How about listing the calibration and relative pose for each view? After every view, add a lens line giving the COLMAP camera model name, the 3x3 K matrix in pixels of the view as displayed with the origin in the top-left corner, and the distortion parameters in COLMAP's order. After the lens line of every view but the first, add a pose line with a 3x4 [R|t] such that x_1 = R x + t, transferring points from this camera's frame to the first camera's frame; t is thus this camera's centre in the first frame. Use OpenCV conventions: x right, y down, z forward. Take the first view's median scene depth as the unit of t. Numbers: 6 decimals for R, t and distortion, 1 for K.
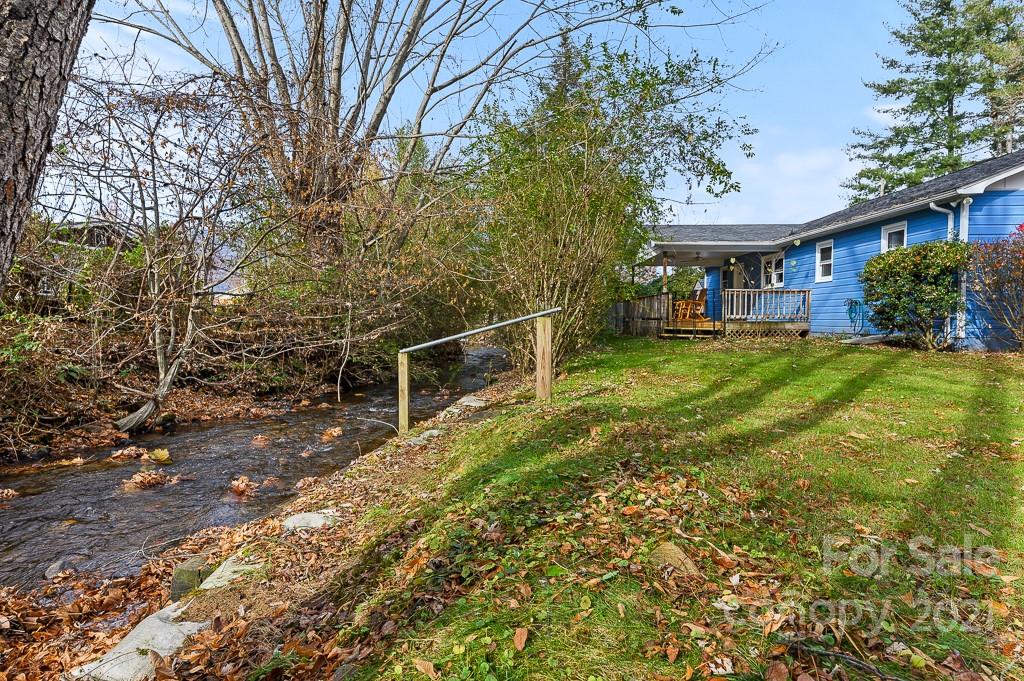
lens RADIAL K [[545.3, 0, 510.4], [0, 545.3, 339.0], [0, 0, 1]] dist [-0.000473, -0.000047]
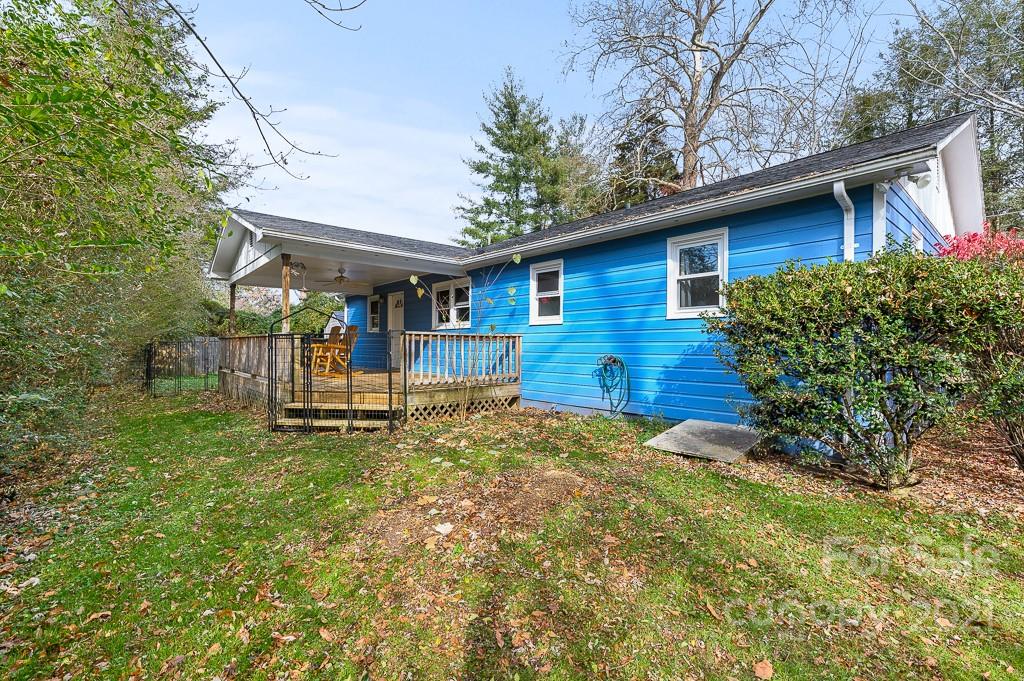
lens RADIAL K [[468.9, 0, 516.7], [0, 468.9, 343.4], [0, 0, 1]] dist [-0.002841, 0.002190]
pose [[0.744478, 0.007168, 0.667609, 0.153162], [0.024467, 0.998978, -0.038009, -0.053917], [-0.667199, 0.044631, 0.743541, 0.535369]]
